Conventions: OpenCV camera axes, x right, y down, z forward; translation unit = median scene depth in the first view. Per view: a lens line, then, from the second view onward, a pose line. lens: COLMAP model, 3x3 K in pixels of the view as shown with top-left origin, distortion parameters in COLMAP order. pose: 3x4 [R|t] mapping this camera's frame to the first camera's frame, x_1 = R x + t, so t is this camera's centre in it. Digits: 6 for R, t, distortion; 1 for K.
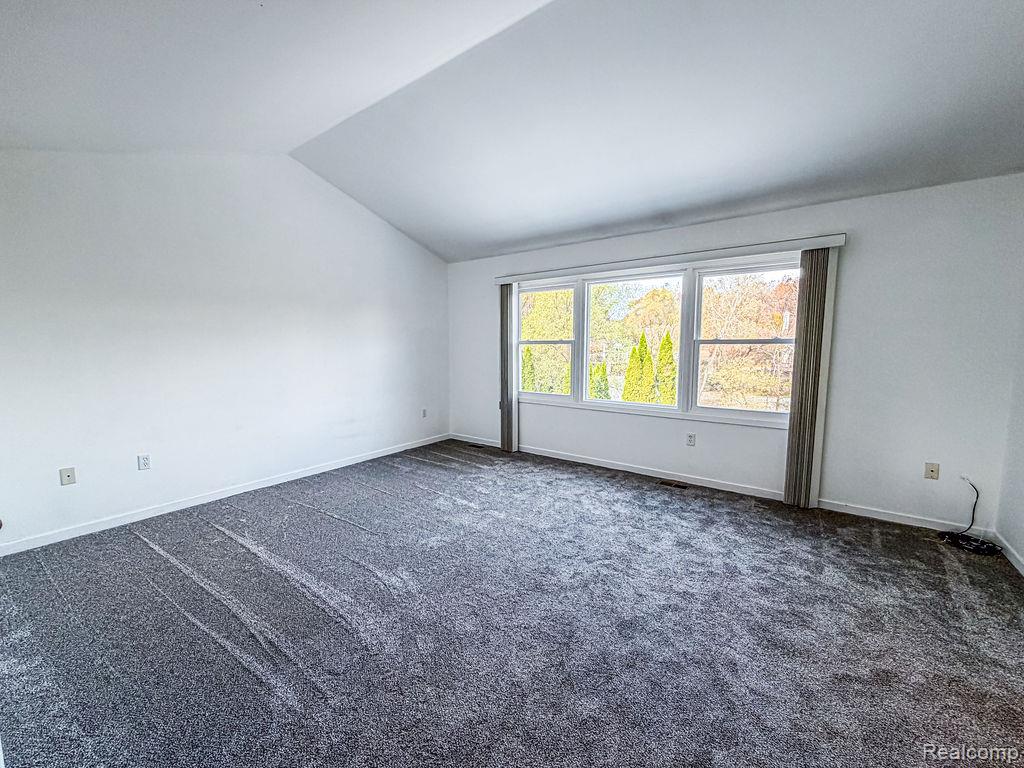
lens RADIAL K [[408.1, 0, 511.3], [0, 408.1, 383.3], [0, 0, 1]] dist [0.001541, 0.000192]
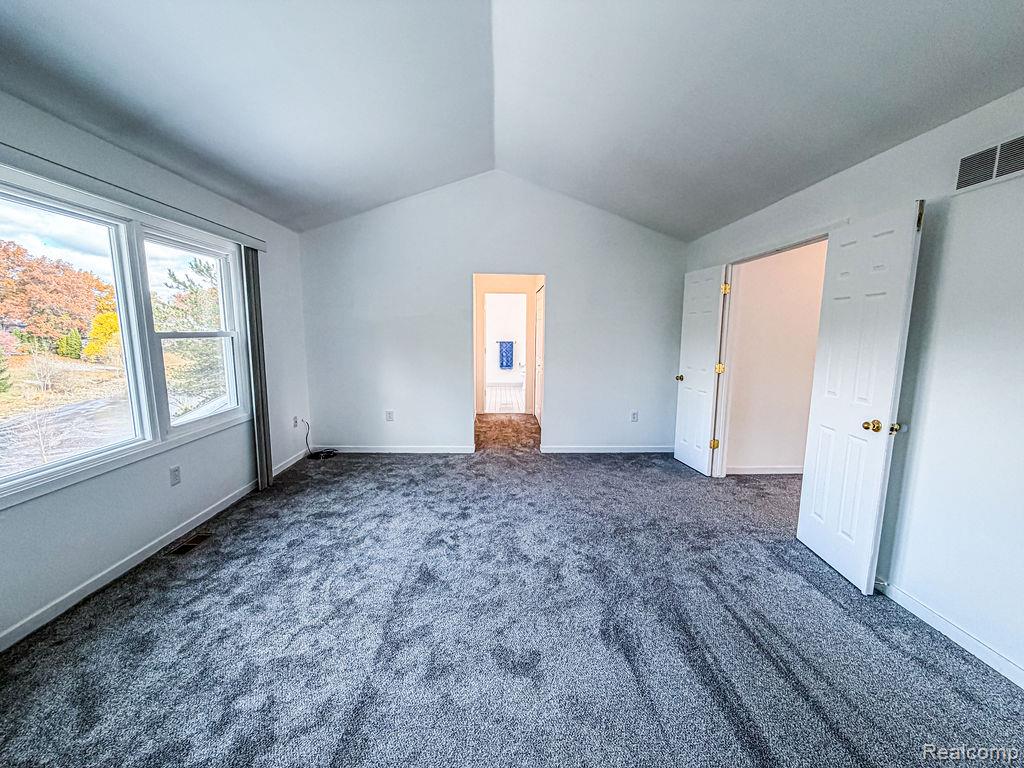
lens RADIAL K [[408.1, 0, 511.8], [0, 408.1, 384.4], [0, 0, 1]] dist [0.001541, 0.000192]
pose [[-0.601112, -0.114348, 0.790942, -0.477499], [0.072561, 0.977813, 0.196510, -0.119559], [-0.795864, 0.175516, -0.579478, 0.984680]]
